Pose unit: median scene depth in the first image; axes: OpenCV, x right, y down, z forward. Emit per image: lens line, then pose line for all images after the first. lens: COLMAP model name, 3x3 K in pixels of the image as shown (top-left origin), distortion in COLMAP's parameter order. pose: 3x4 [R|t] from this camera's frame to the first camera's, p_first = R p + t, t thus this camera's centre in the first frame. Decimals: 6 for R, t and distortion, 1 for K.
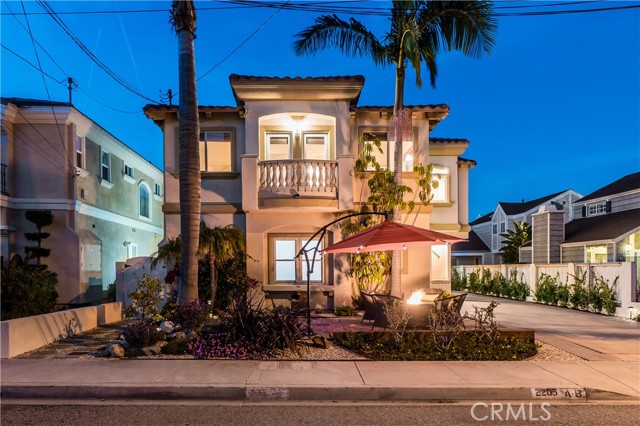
lens RADIAL K [[389.9, 0, 320.0], [0, 389.9, 213.0], [0, 0, 1]] dist [0.001504, 0.000723]
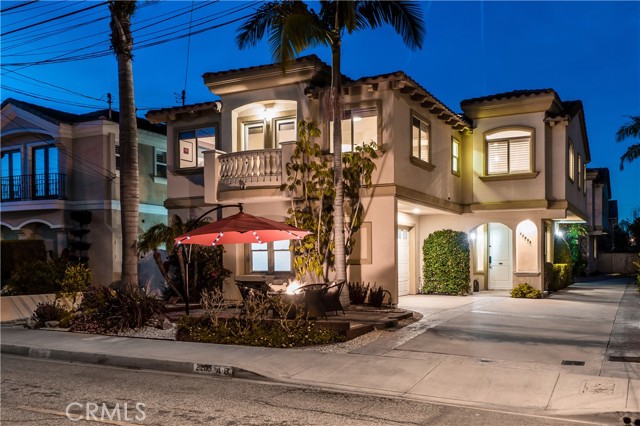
lens RADIAL K [[467.9, 0, 321.5], [0, 467.9, 185.6], [0, 0, 1]] dist [0.003253, -0.001384]
pose [[0.923714, -0.064267, -0.377654, 0.511931], [0.059144, 0.997932, -0.025162, -0.004435], [0.378490, 0.000906, 0.925605, -0.044452]]
